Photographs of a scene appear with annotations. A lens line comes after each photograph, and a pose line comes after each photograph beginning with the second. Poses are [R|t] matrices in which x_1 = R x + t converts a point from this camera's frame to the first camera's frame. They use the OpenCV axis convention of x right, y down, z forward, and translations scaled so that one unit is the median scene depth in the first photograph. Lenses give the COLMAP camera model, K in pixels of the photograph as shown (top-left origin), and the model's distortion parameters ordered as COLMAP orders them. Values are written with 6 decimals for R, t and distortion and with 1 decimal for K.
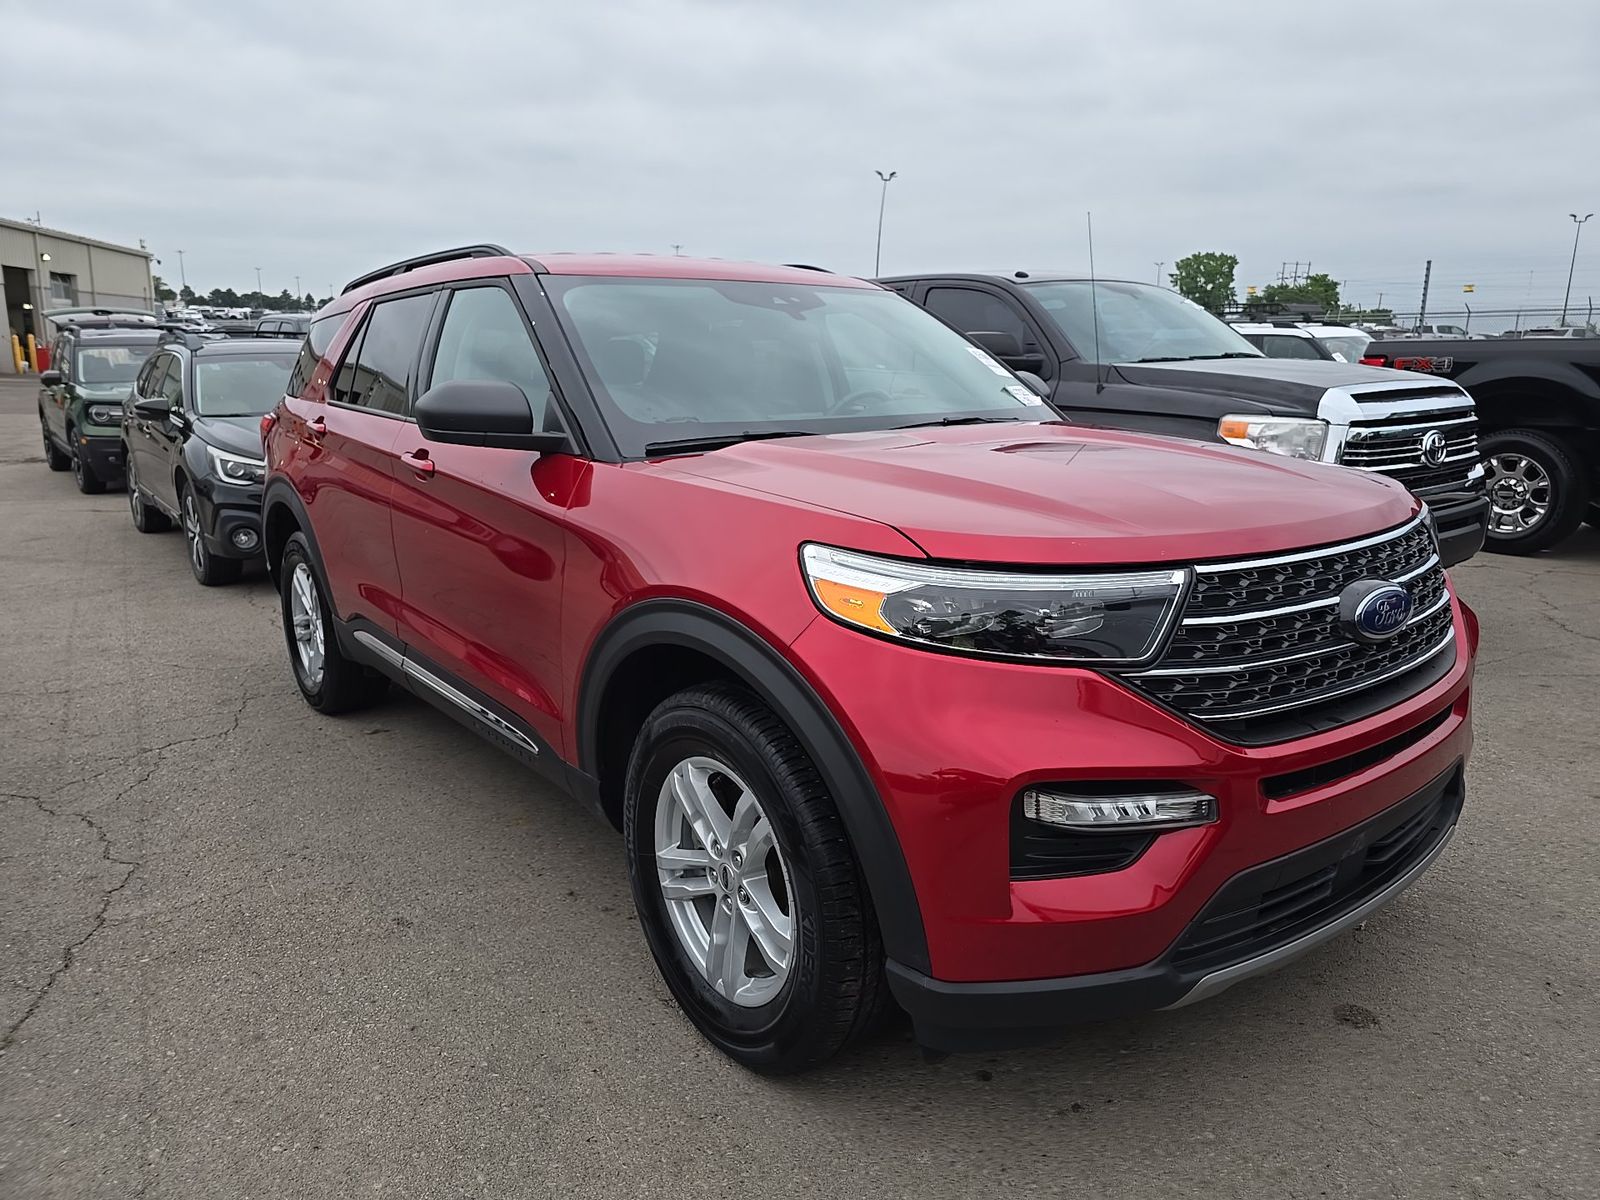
lens RADIAL K [[1079.7, 0, 800.0], [0, 1079.7, 600.0], [0, 0, 1]] dist [0.058573, -0.066032]
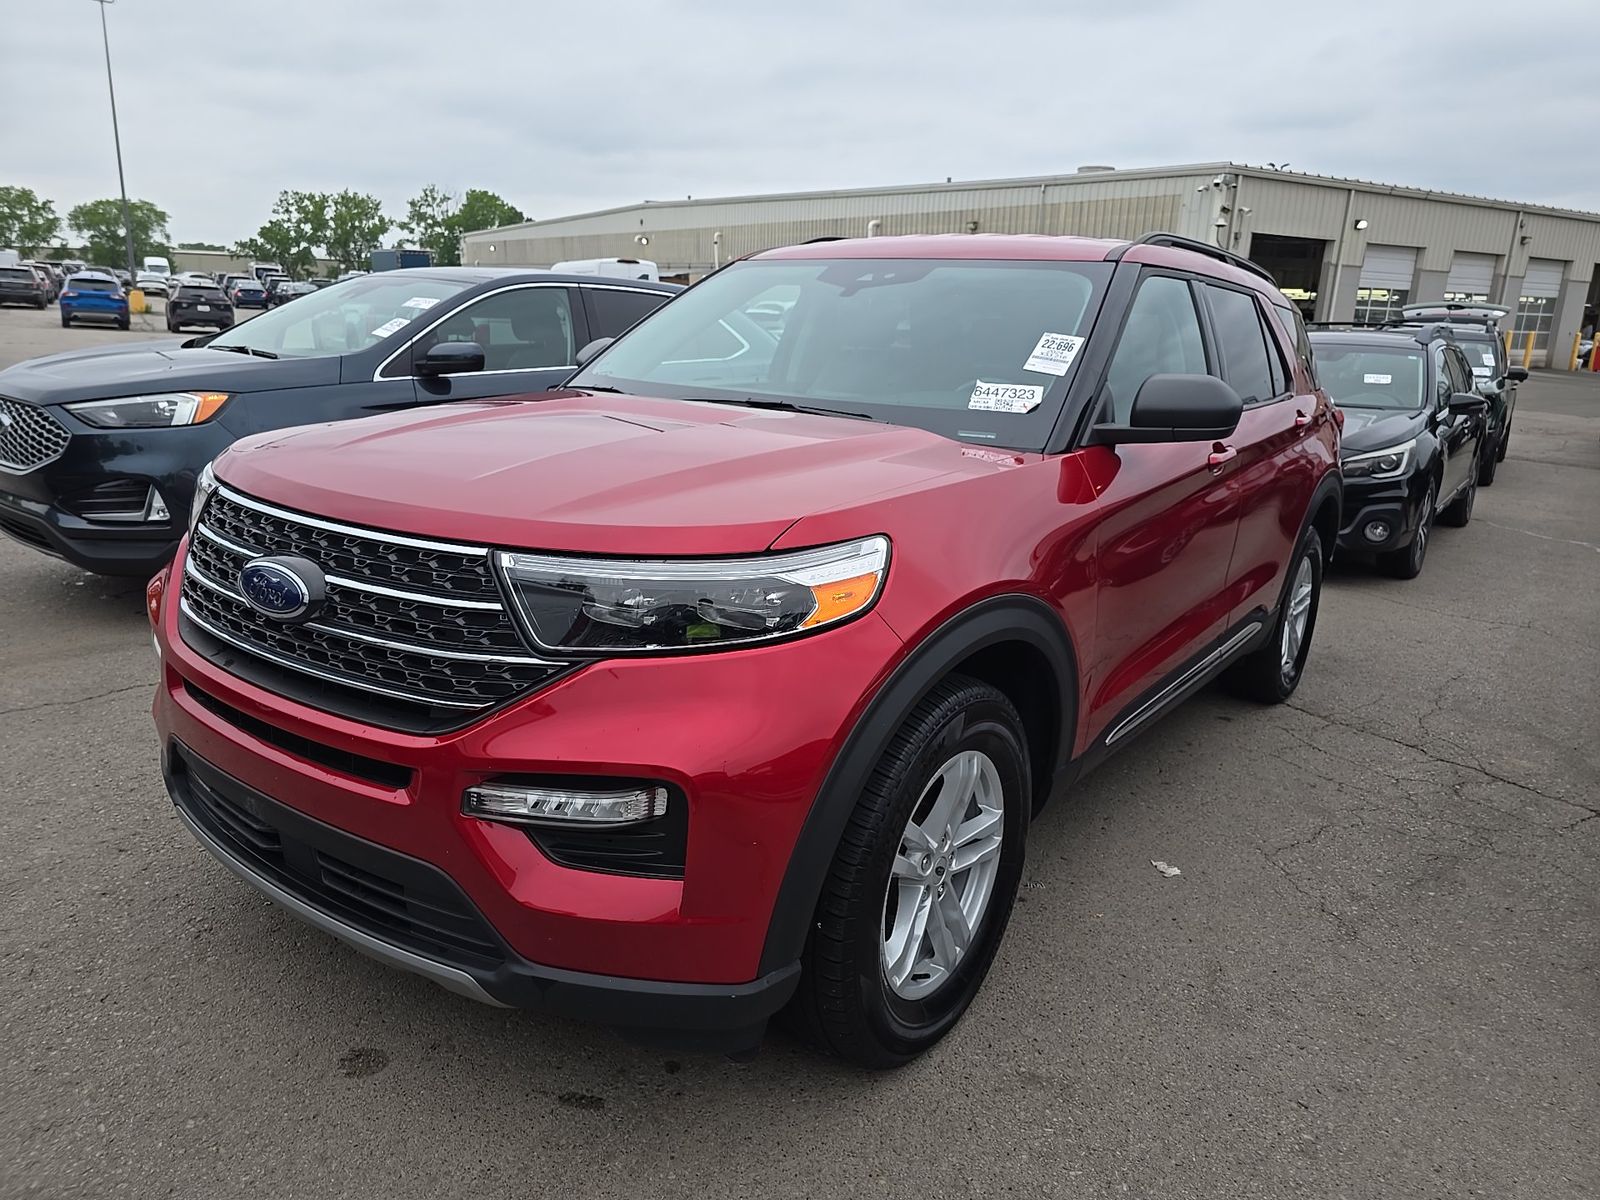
lens RADIAL K [[1079.7, 0, 800.0], [0, 1079.7, 600.0], [0, 0, 1]] dist [0.058573, -0.066032]
pose [[0.275646, 0.252770, -0.927430, 0.958437], [-0.251719, 0.950121, 0.184140, -0.167746], [0.927716, 0.182694, 0.325524, 0.691981]]
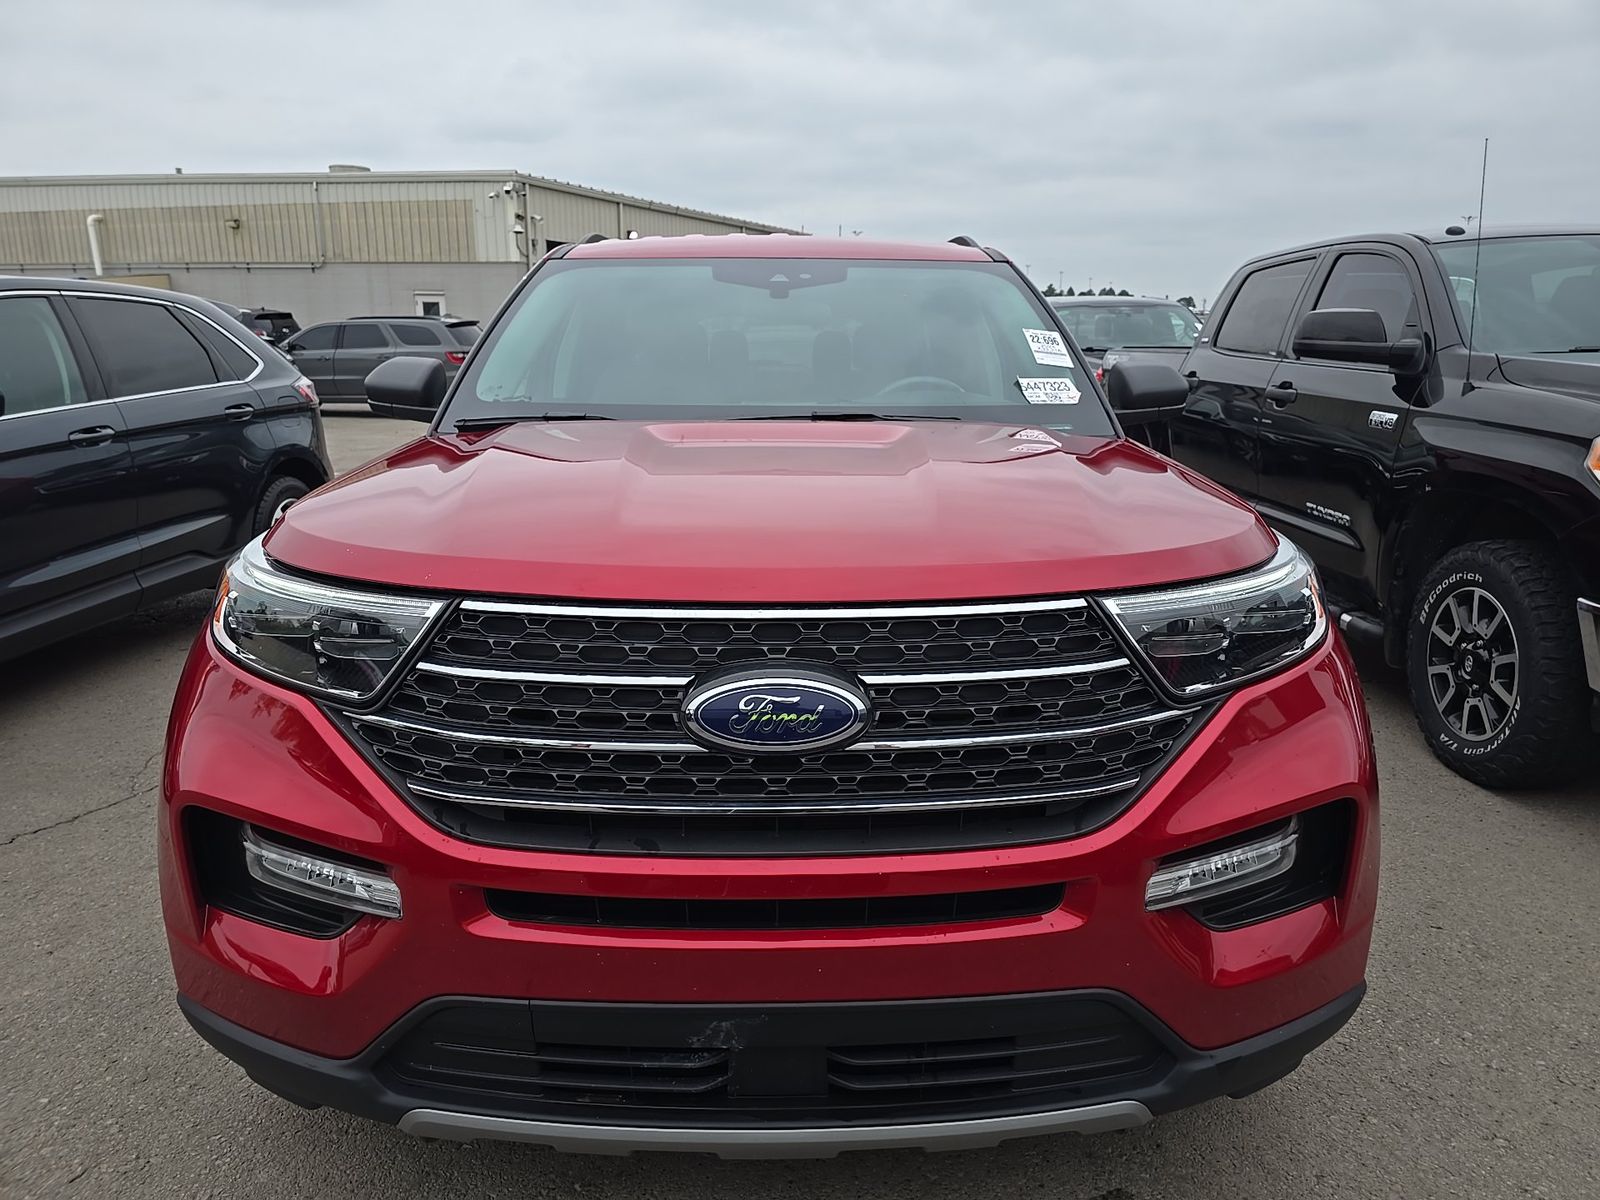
lens RADIAL K [[1079.7, 0, 800.0], [0, 1079.7, 600.0], [0, 0, 1]] dist [0.058573, -0.066032]
pose [[0.801988, 0.143078, -0.579951, 0.575391], [-0.137166, 0.989057, 0.054326, -0.060789], [0.581378, 0.035981, 0.812838, 0.283134]]
